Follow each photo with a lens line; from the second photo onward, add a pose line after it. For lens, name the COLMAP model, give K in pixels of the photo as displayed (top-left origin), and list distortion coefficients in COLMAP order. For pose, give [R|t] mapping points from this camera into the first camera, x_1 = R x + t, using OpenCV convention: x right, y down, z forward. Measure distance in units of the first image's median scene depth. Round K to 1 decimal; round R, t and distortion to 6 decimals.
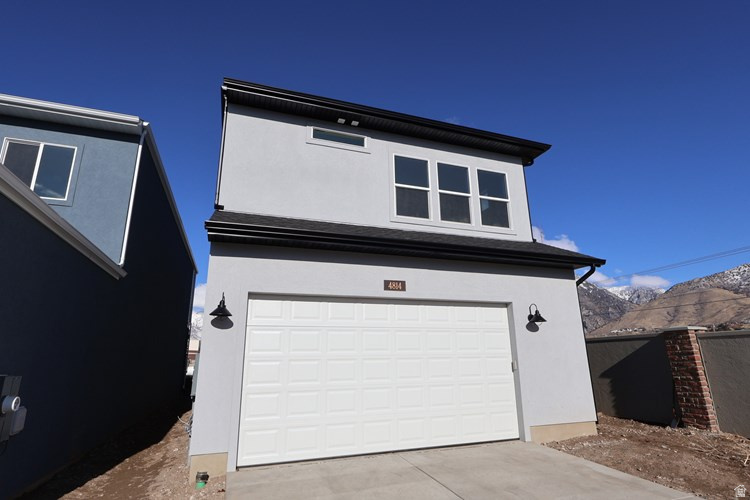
lens RADIAL K [[394.7, 0, 374.9], [0, 394.7, 250.2], [0, 0, 1]] dist [-0.007723, 0.000145]
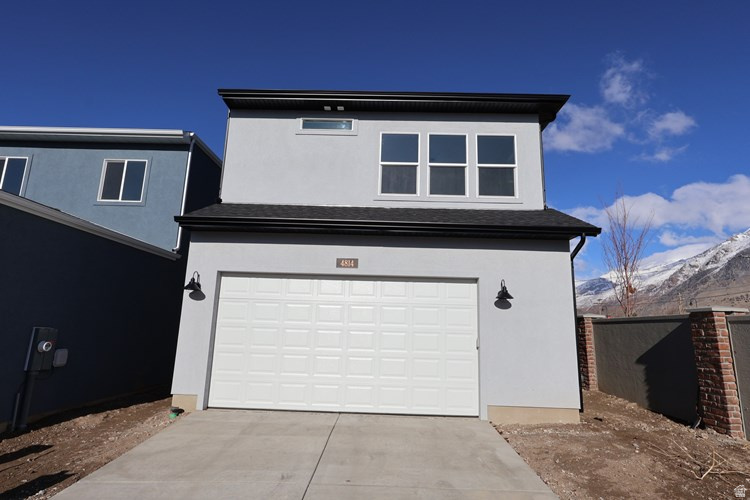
lens RADIAL K [[394.7, 0, 372.7], [0, 394.7, 250.1], [0, 0, 1]] dist [-0.007723, 0.000145]
pose [[0.934531, -0.026536, -0.354890, 0.406906], [0.052457, 0.996595, 0.063616, -0.008012], [0.351993, -0.078067, 0.932741, 0.021373]]
